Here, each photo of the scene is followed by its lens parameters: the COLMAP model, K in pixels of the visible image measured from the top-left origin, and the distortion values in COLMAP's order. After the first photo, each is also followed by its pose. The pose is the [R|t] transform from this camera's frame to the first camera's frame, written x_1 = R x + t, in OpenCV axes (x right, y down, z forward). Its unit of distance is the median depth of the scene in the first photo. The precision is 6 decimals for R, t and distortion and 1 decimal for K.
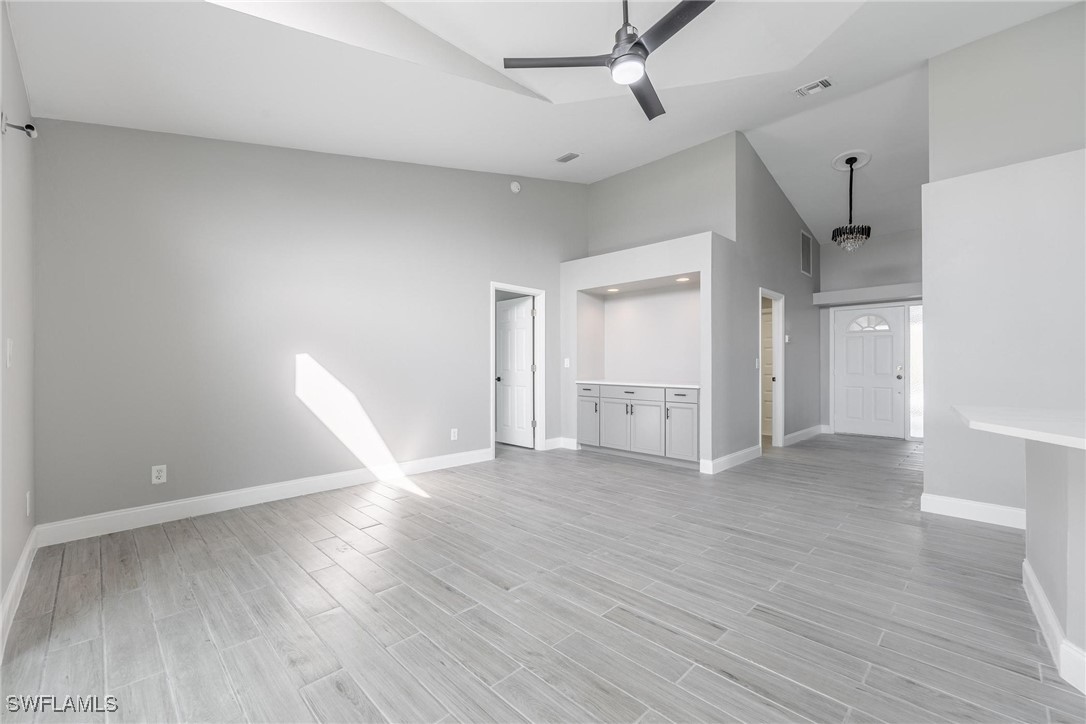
lens RADIAL K [[444.1, 0, 543.0], [0, 444.1, 362.0], [0, 0, 1]] dist [0.001966, -0.000050]
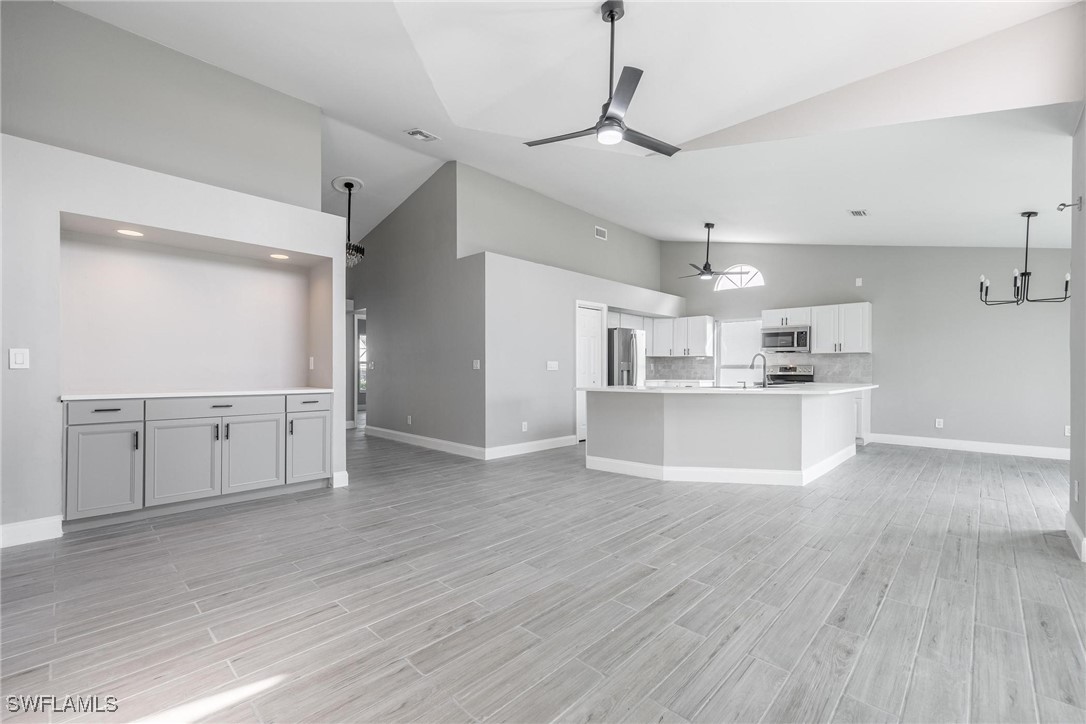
lens RADIAL K [[458.4, 0, 547.1], [0, 458.4, 371.3], [0, 0, 1]] dist [0.000714, 0.000307]
pose [[-0.018169, -0.003724, 0.999828, -0.770308], [-0.010235, 0.999941, 0.003538, 0.014276], [-0.999783, -0.010169, -0.018206, 0.826809]]
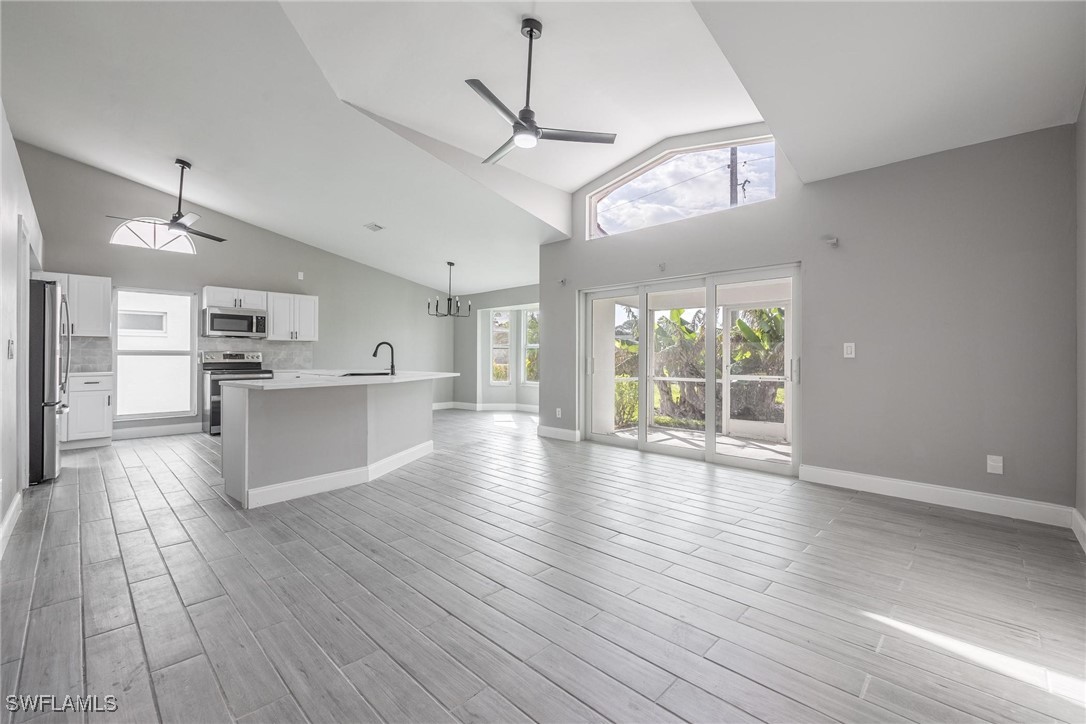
lens RADIAL K [[461.4, 0, 543.0], [0, 461.4, 362.0], [0, 0, 1]] dist [0.000838, -0.000053]
pose [[-0.999981, -0.002769, -0.005528, 0.101238], [-0.002779, 0.999995, 0.001724, 0.018876], [0.005523, 0.001740, -0.999983, 1.662076]]
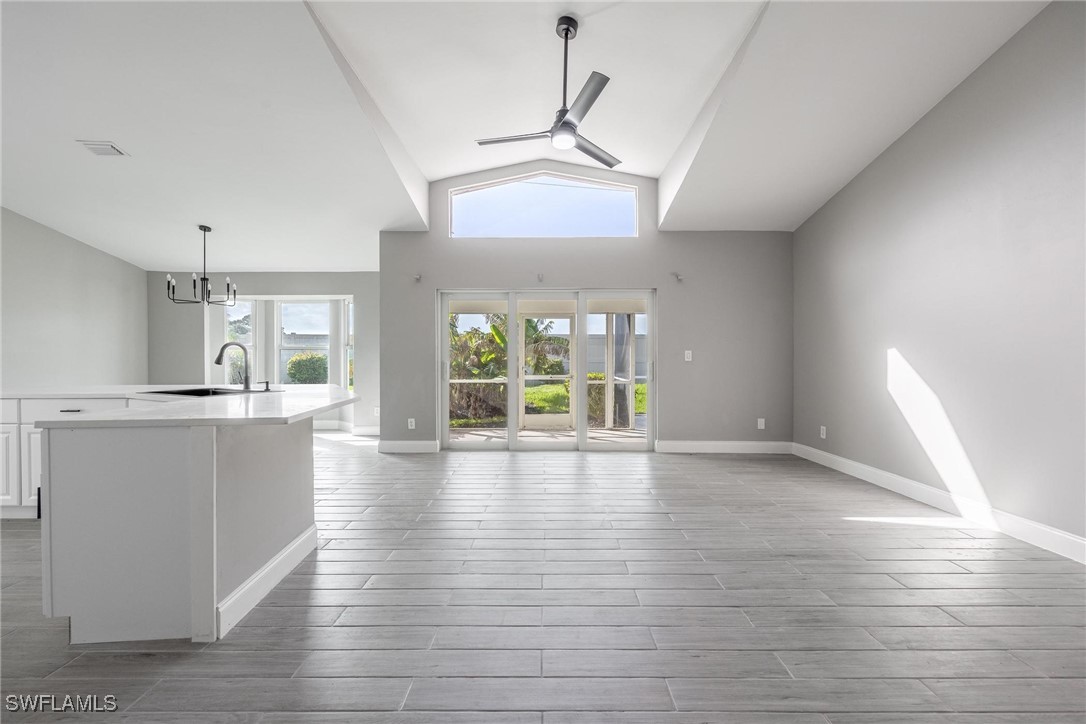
lens RADIAL K [[468.0, 0, 538.7], [0, 468.0, 364.5], [0, 0, 1]] dist [0.000959, -0.000024]
pose [[-0.713864, 0.011346, -0.700193, 0.850032], [0.006697, 0.999934, 0.009375, 0.002007], [0.700252, 0.002004, -0.713892, 1.341186]]
